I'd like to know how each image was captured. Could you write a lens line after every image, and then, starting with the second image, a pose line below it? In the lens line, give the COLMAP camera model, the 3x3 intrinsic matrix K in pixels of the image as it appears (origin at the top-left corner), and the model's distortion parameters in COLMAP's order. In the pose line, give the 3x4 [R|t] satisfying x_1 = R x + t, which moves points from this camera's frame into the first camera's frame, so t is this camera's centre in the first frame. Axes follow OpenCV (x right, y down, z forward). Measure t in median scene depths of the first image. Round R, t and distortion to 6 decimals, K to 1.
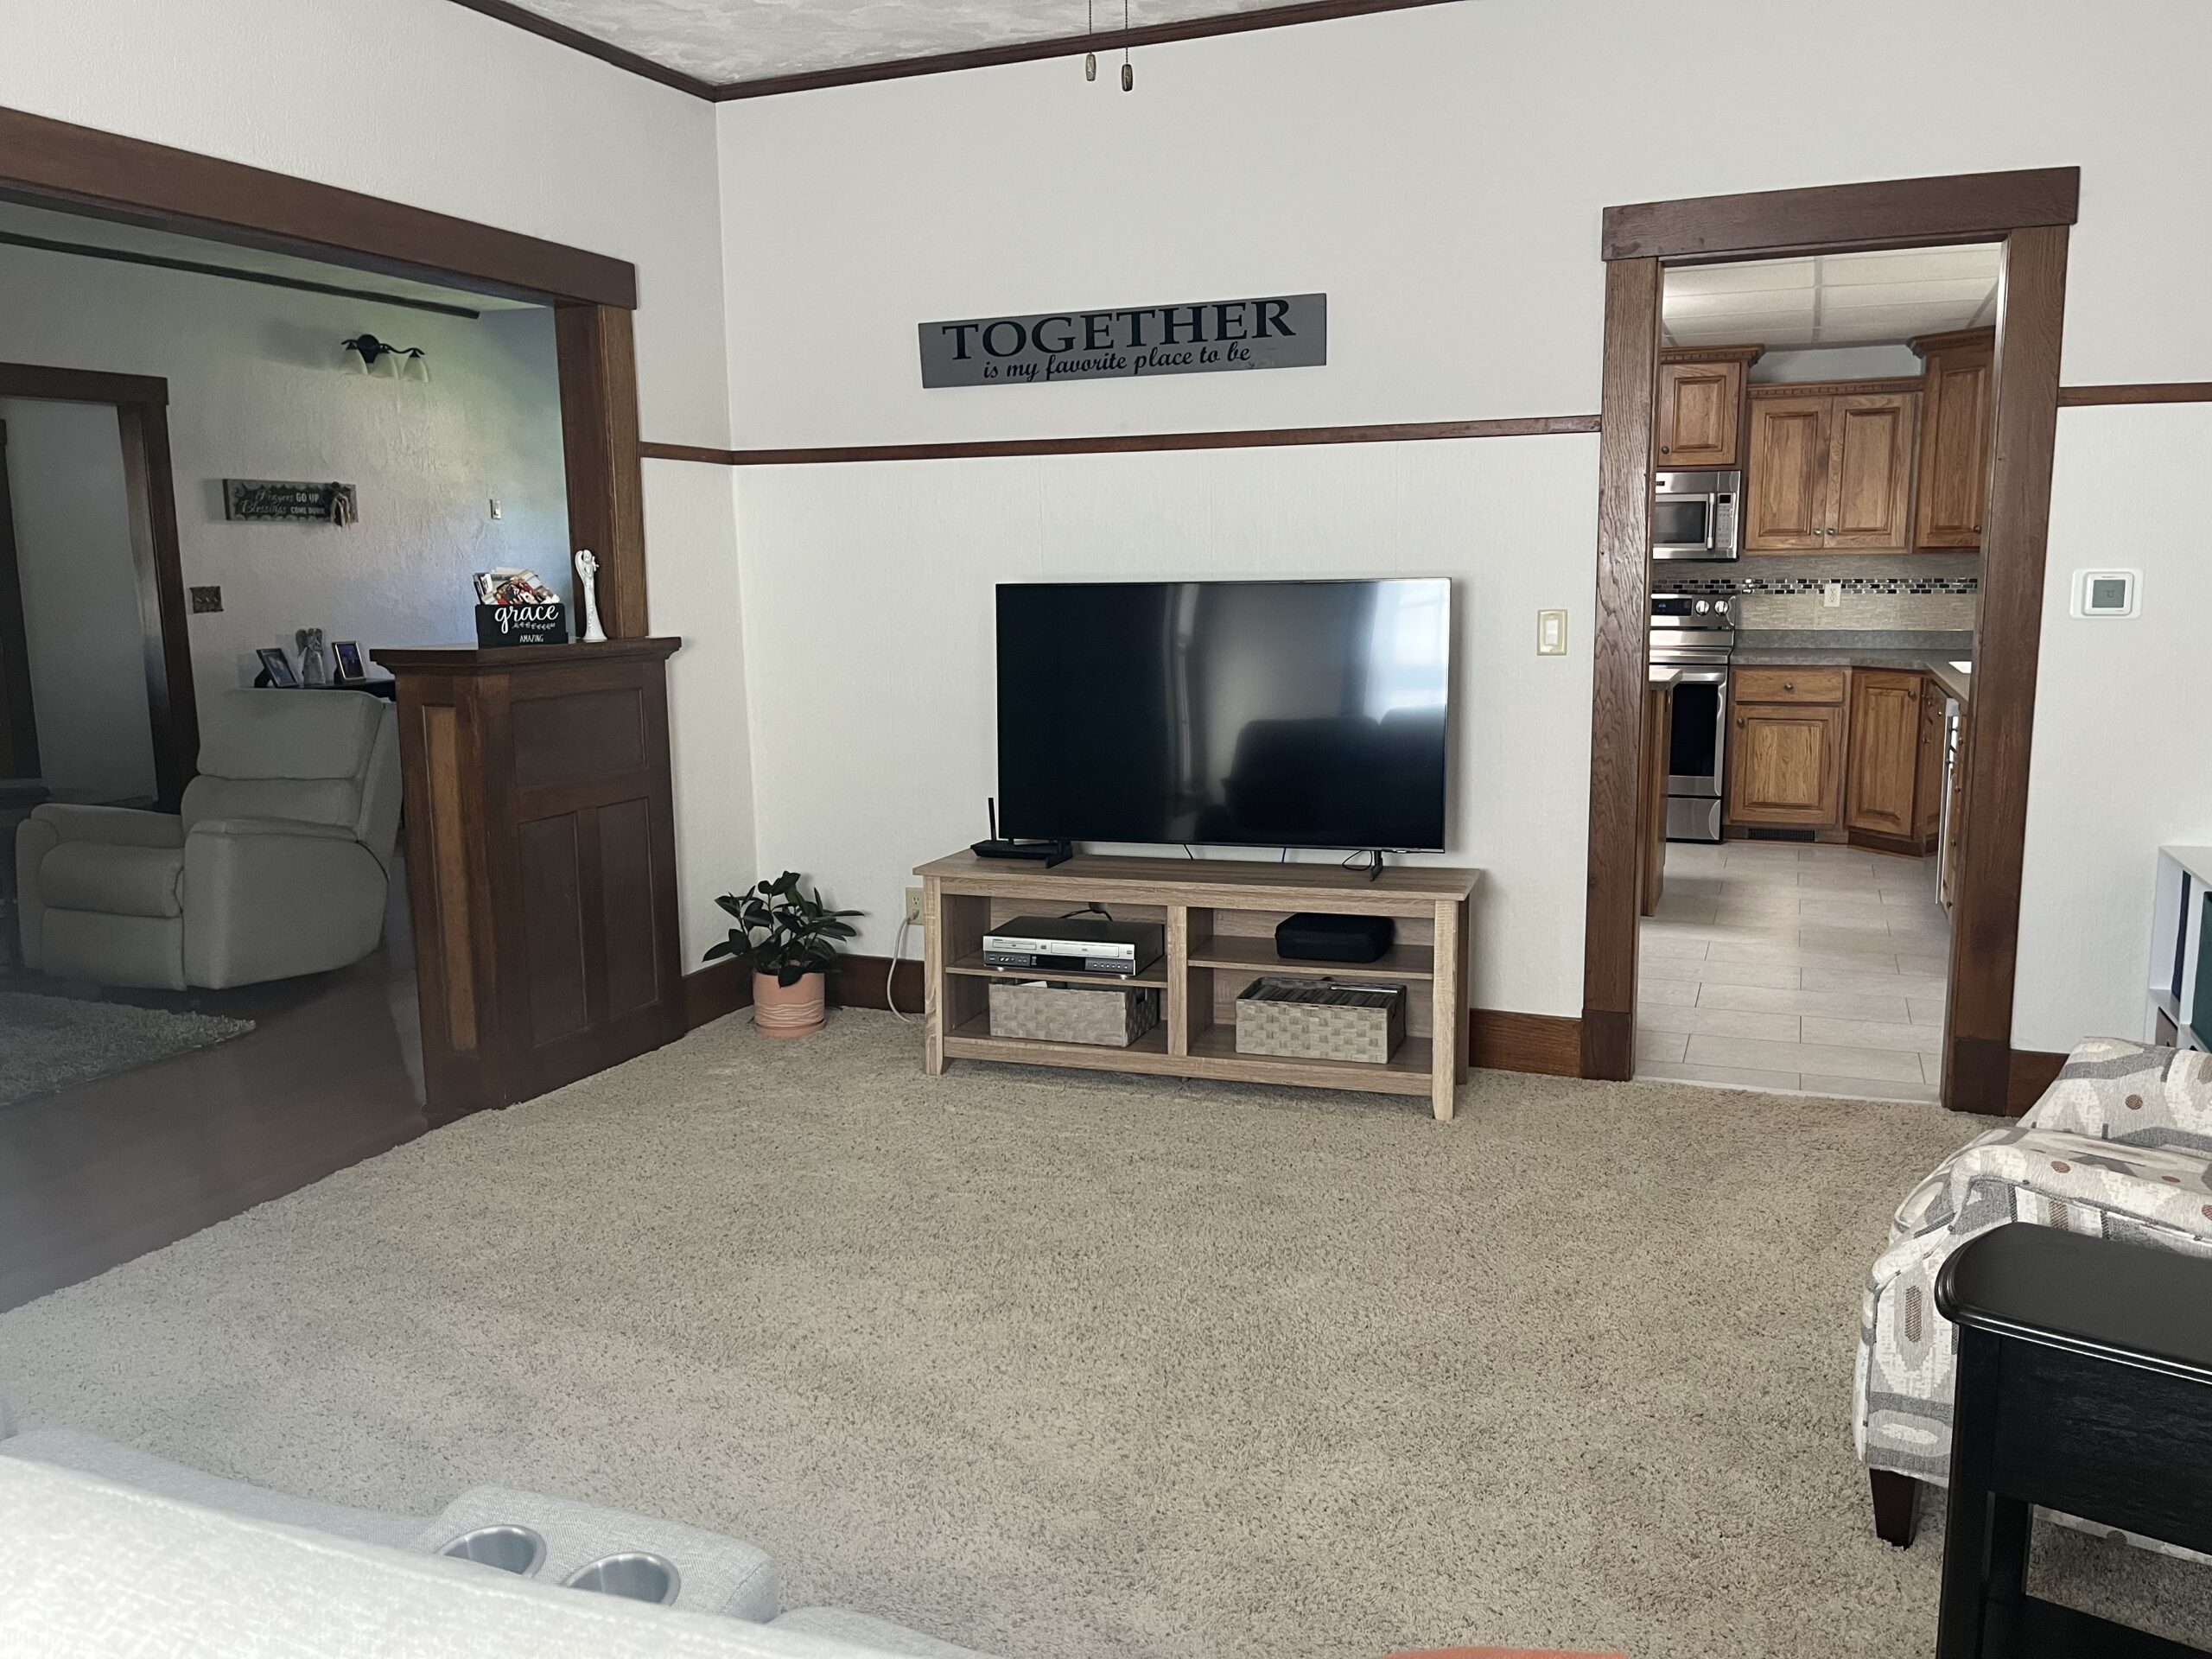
lens RADIAL K [[1693.5, 0, 1106.0], [0, 1693.5, 829.5], [0, 0, 1]] dist [0.009573, 0.001922]
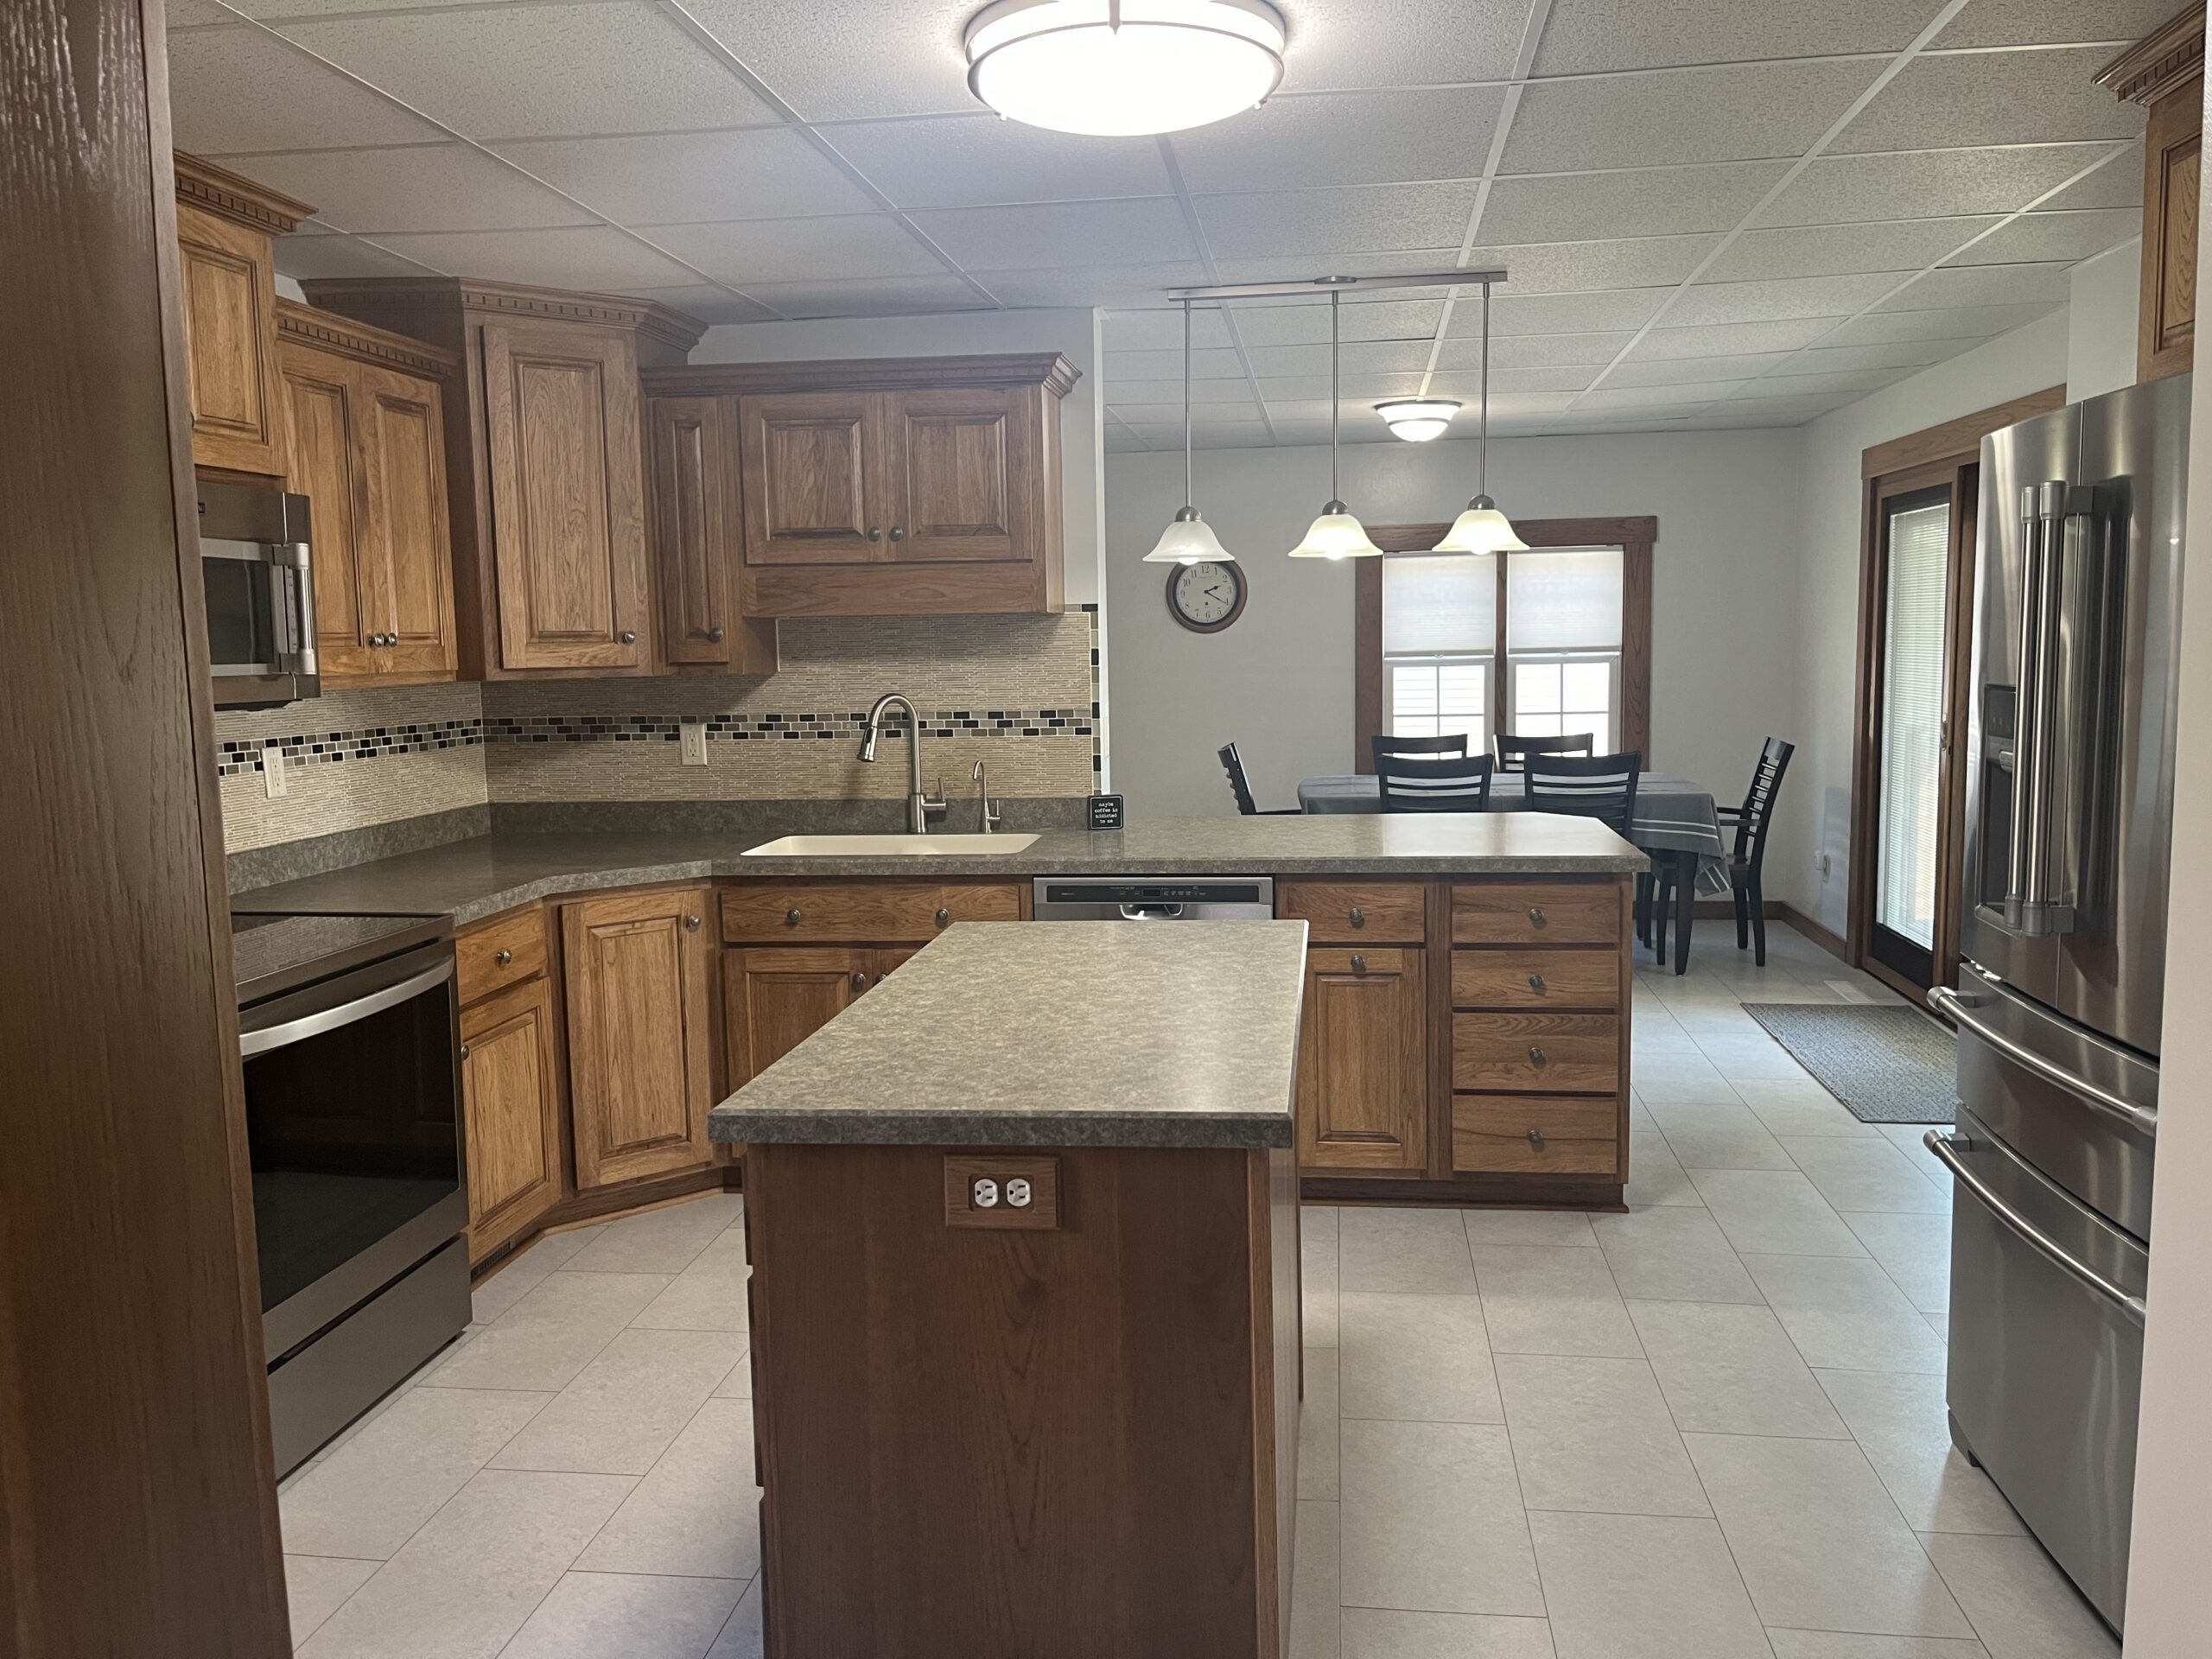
lens RADIAL K [[1693.5, 0, 1106.0], [0, 1693.5, 829.5], [0, 0, 1]] dist [0.009573, 0.001922]
pose [[-0.235020, -0.094229, 0.967412, -0.094849], [0.177132, 0.974471, 0.137948, -0.149134], [-0.955714, 0.203780, -0.212330, 0.894209]]
